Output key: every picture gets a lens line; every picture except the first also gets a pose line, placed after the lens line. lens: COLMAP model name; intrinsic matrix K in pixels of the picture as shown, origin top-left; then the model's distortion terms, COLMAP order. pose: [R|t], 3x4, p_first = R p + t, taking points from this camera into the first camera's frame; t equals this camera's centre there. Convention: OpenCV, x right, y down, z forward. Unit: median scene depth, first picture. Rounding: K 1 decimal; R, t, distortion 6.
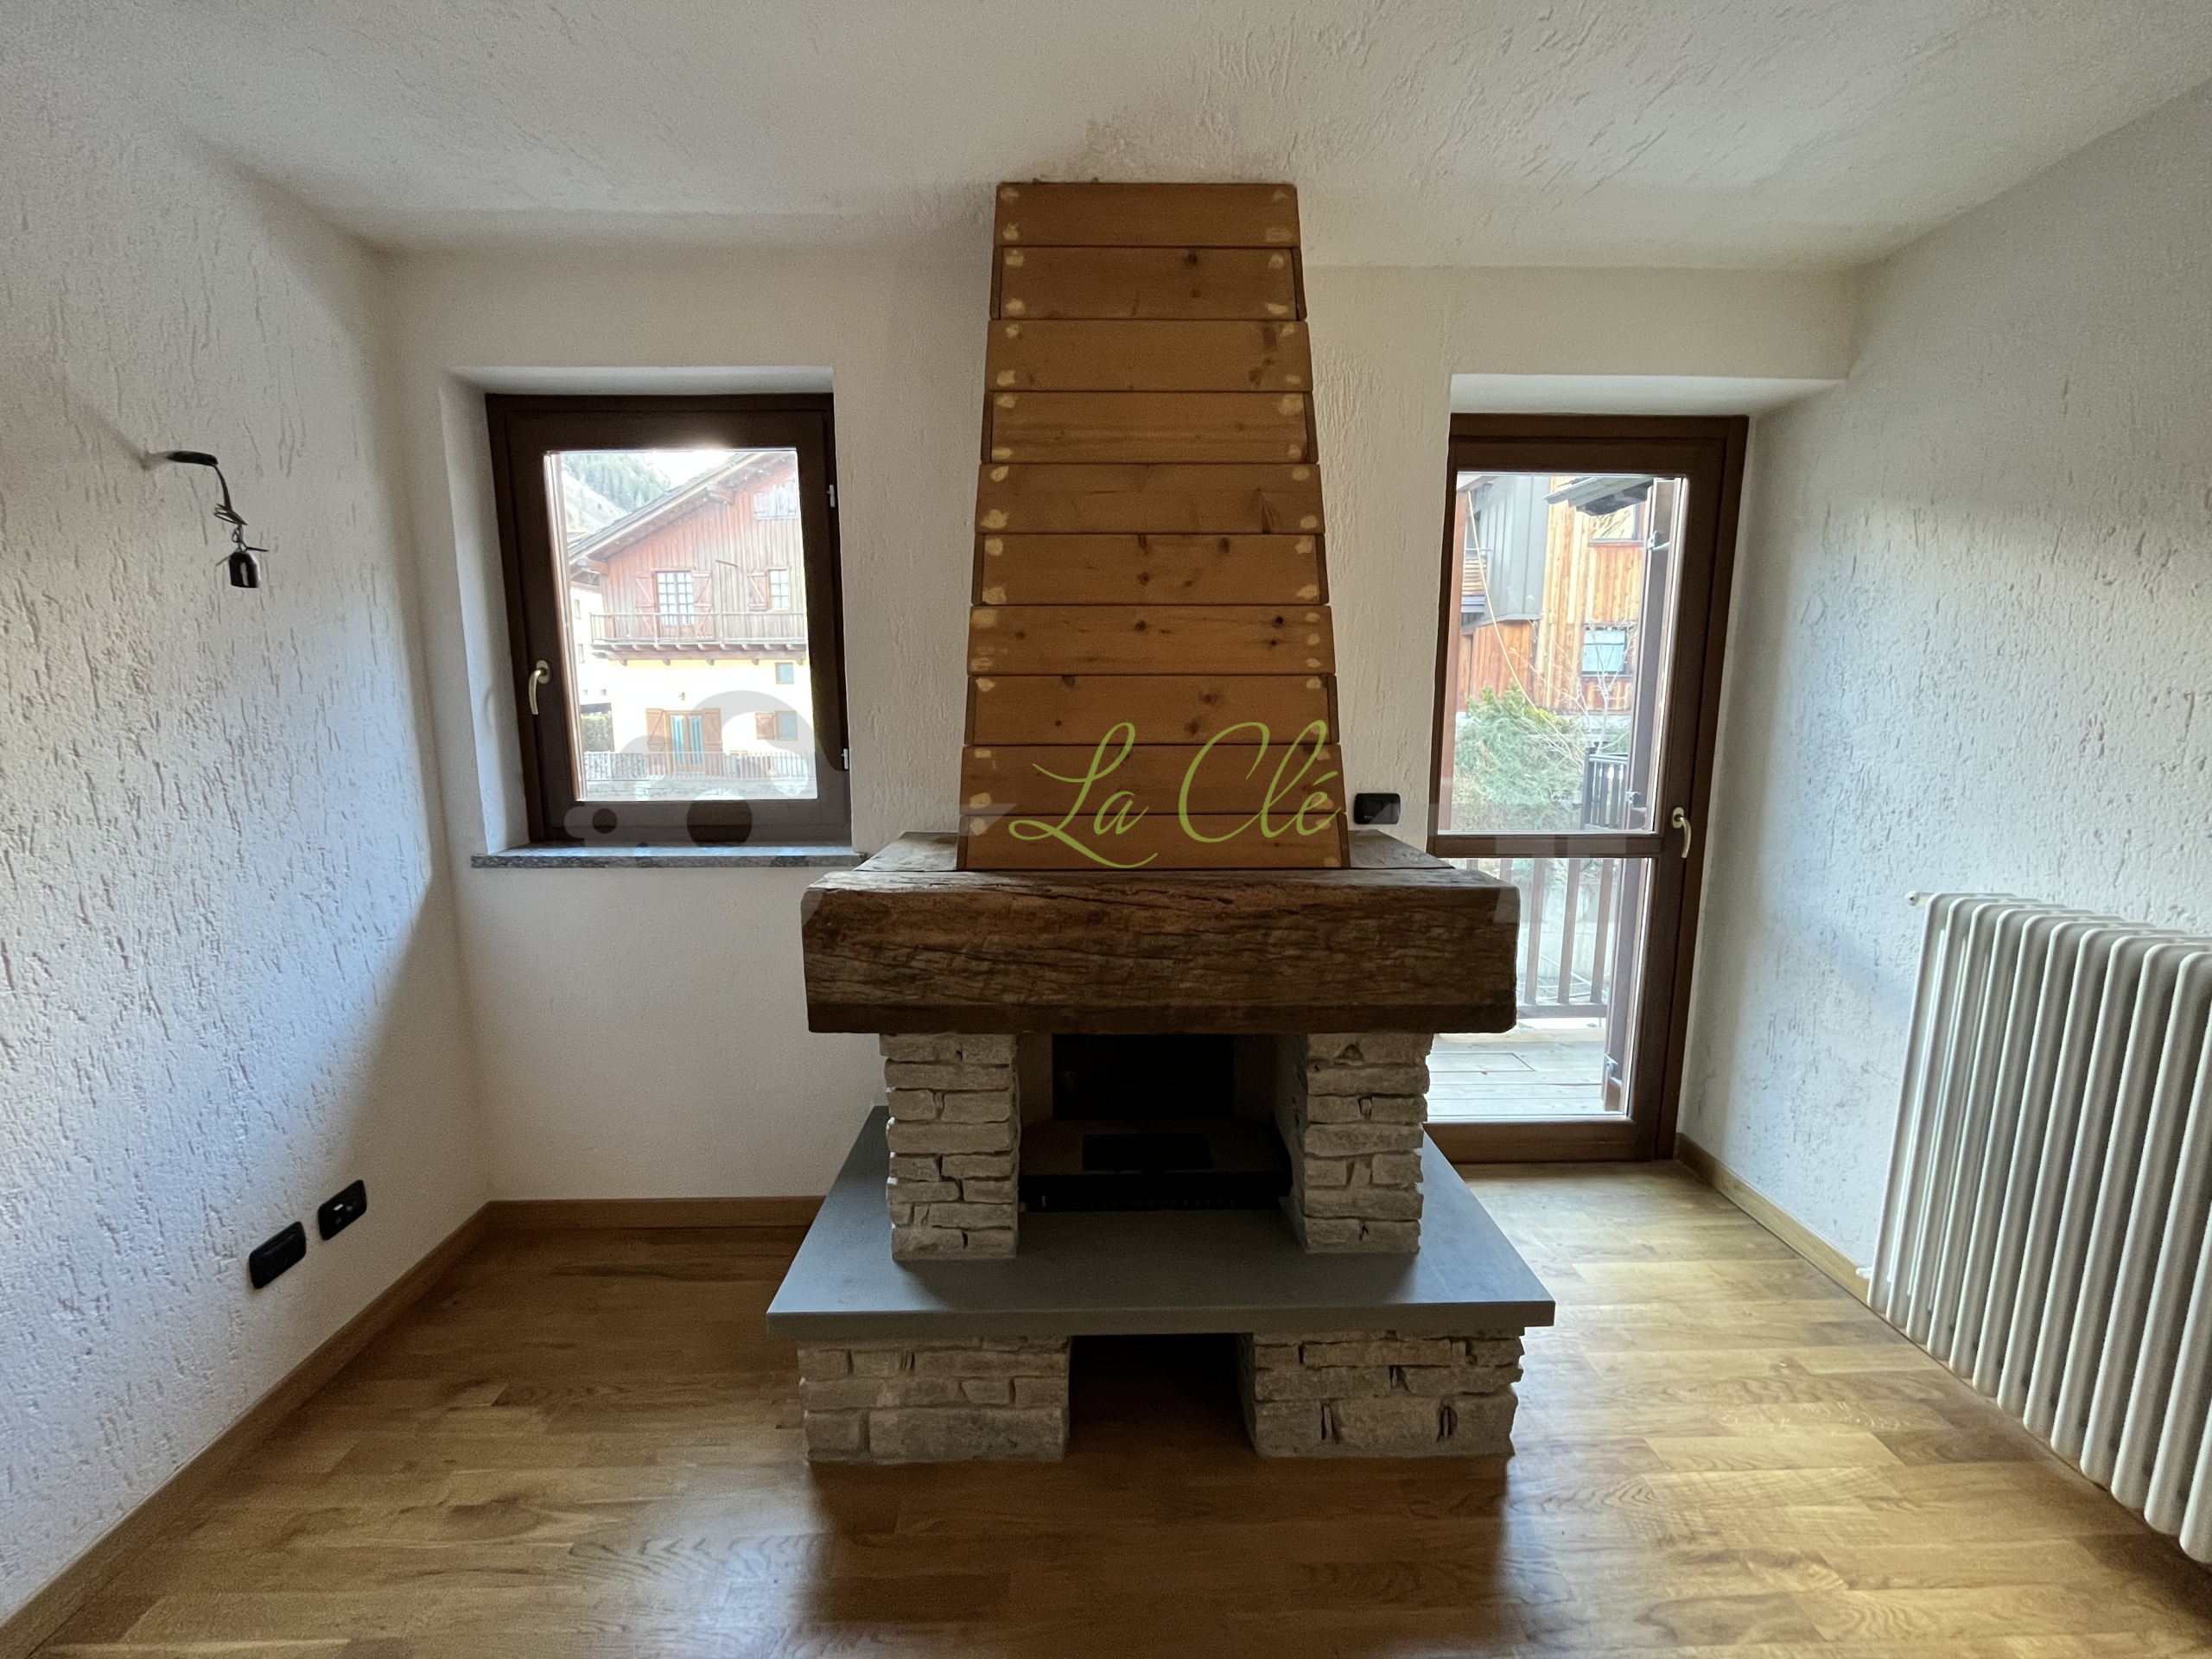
lens RADIAL K [[893.4, 0, 1105.7], [0, 893.4, 834.0], [0, 0, 1]] dist [-0.001925, 0.000333]
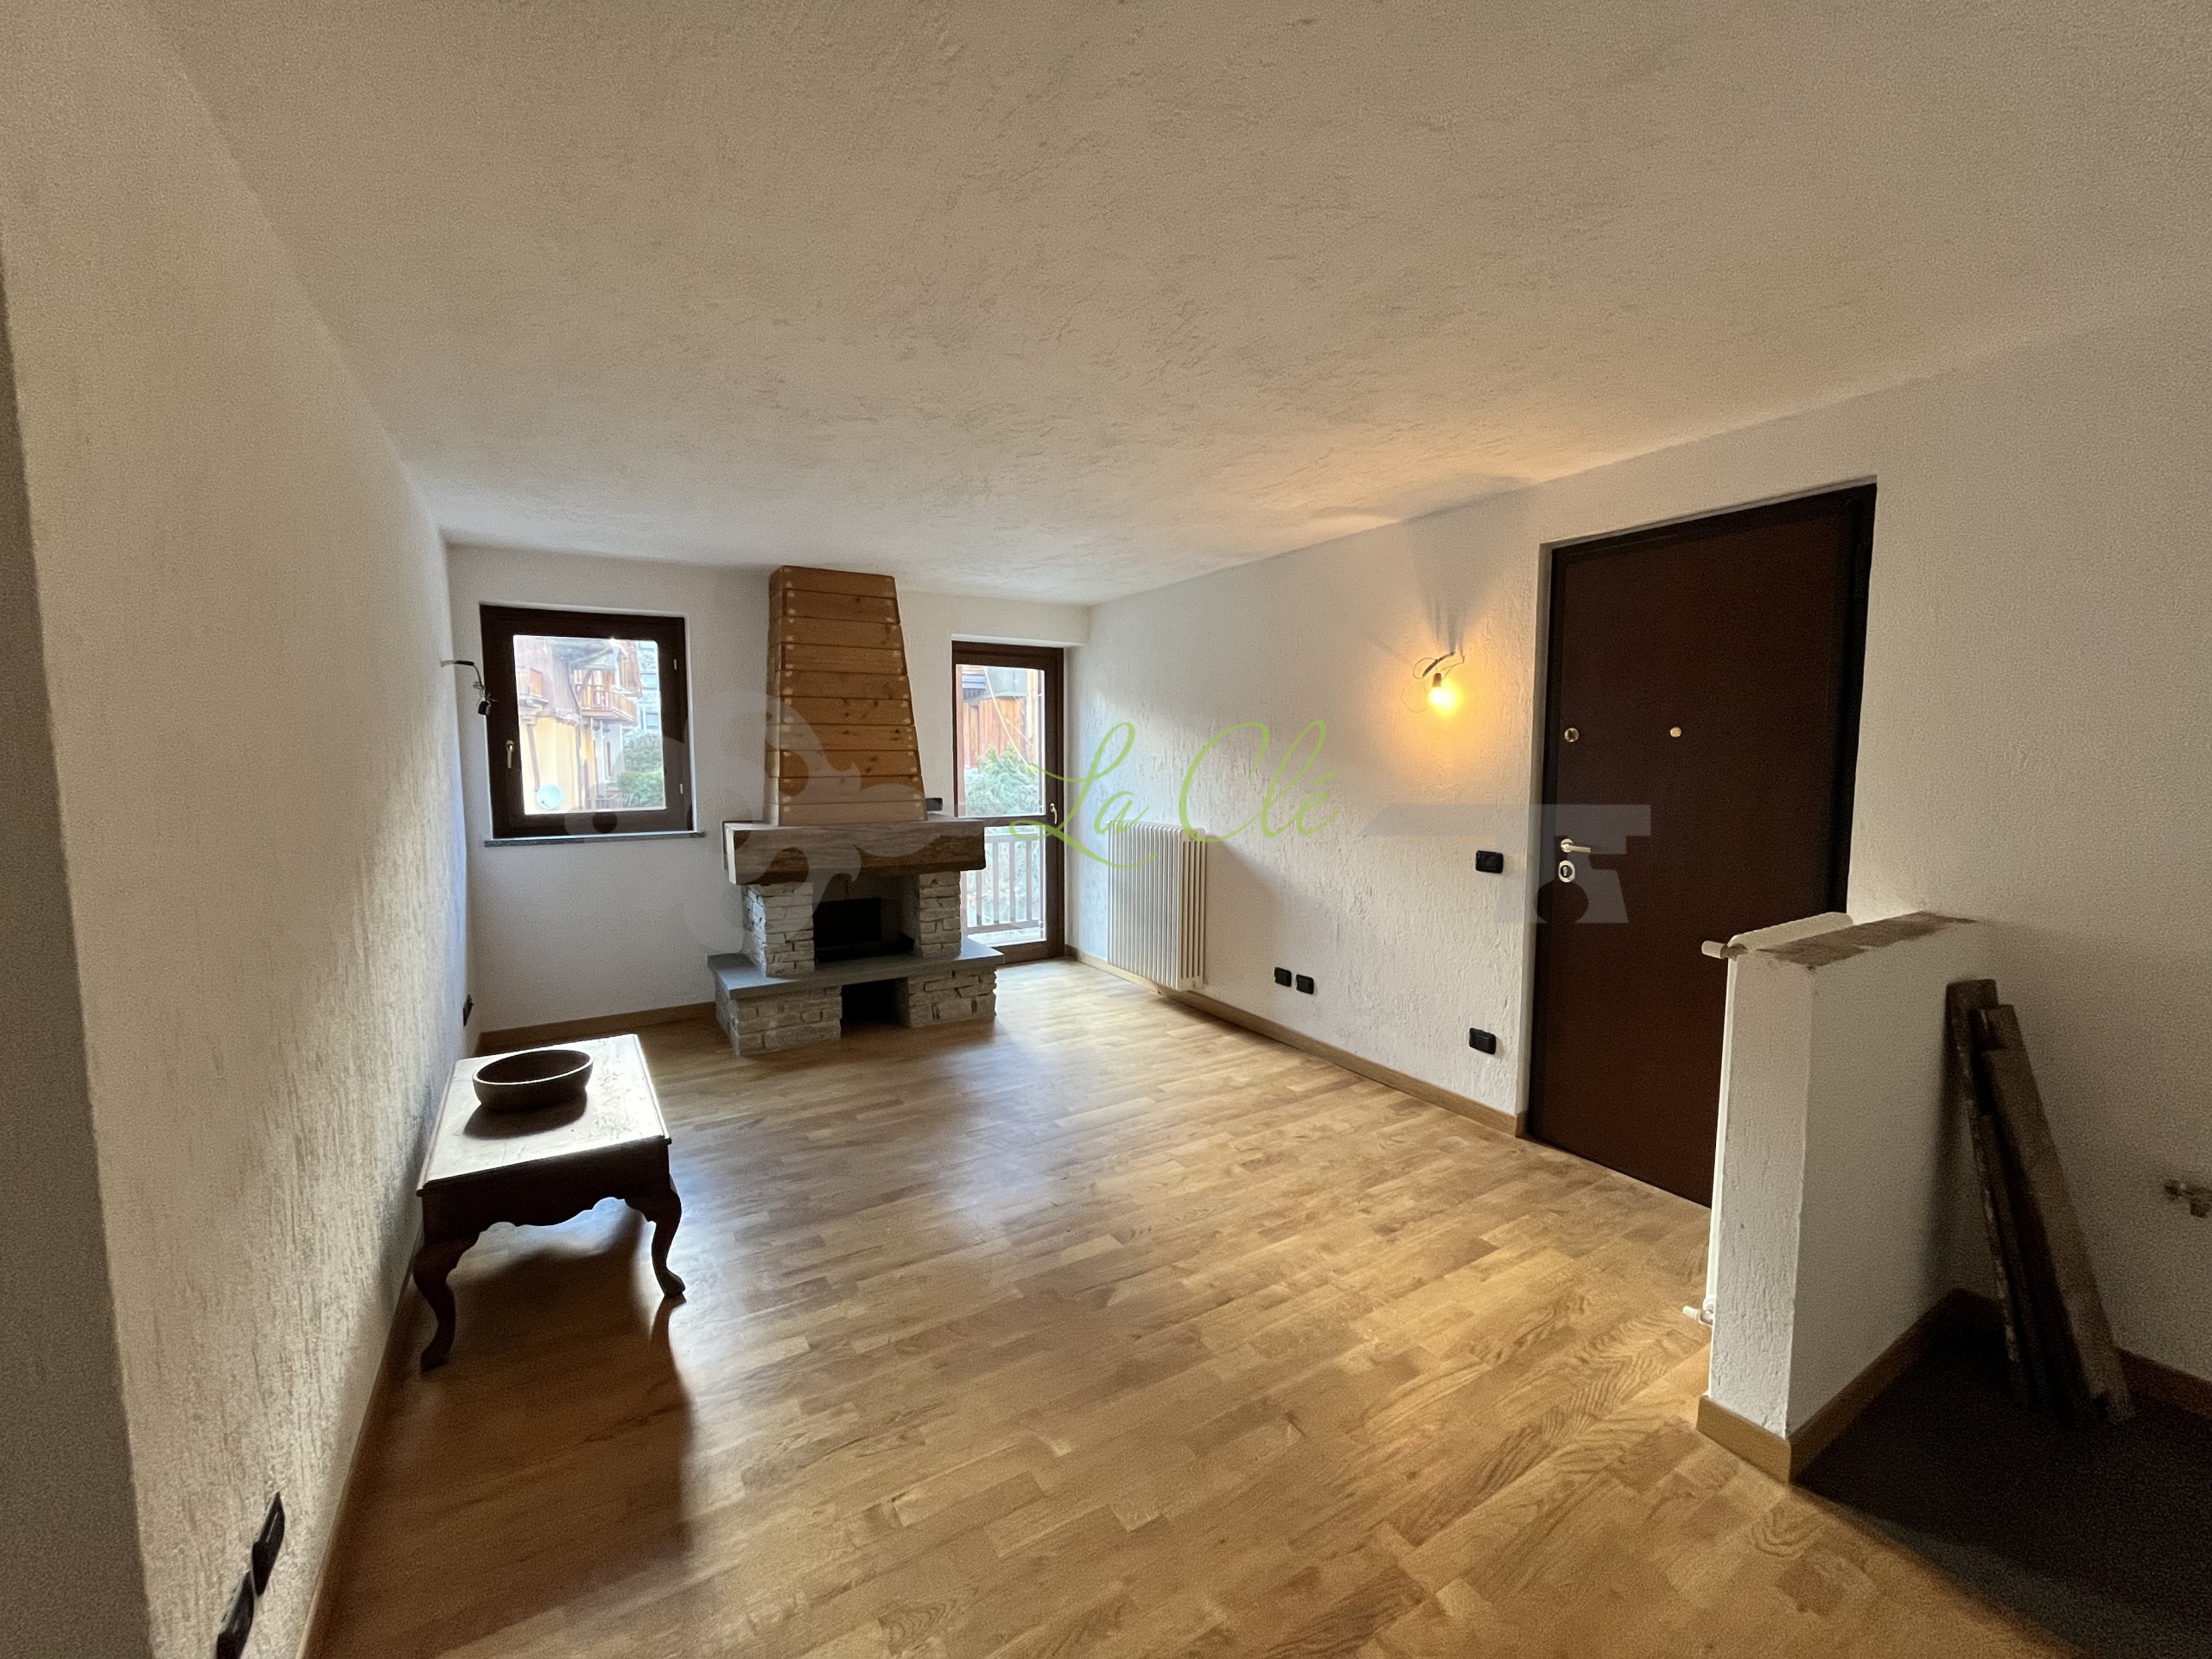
lens RADIAL K [[893.4, 0, 1112.3], [0, 893.4, 832.6], [0, 0, 1]] dist [-0.001925, 0.000333]
pose [[0.864216, -0.041939, 0.501369, -0.625102], [0.075218, 0.996090, -0.046332, 0.248709], [-0.497466, 0.077753, 0.863992, -1.676983]]
